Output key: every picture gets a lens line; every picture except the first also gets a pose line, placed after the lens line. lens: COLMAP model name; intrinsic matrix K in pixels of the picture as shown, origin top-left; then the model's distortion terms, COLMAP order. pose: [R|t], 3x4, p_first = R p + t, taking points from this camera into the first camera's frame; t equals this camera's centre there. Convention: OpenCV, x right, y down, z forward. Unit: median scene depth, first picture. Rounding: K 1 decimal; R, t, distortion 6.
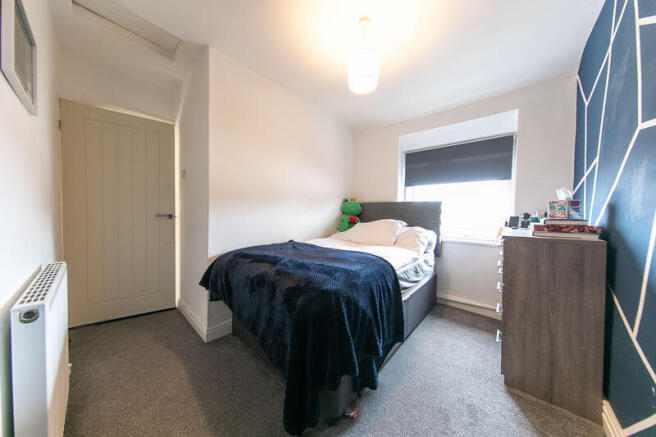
lens RADIAL K [[209.7, 0, 328.0], [0, 209.7, 218.5], [0, 0, 1]] dist [0.000555, 0.000025]
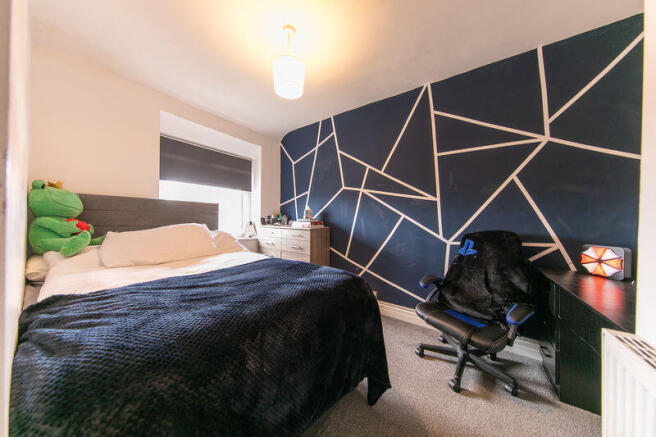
lens RADIAL K [[209.7, 0, 328.0], [0, 209.7, 218.5], [0, 0, 1]] dist [0.000555, 0.000025]
pose [[-0.123691, -0.021247, 0.992093, -0.538356], [0.011505, 0.999673, 0.022844, -0.026511], [-0.992254, 0.014239, -0.123406, 0.582255]]
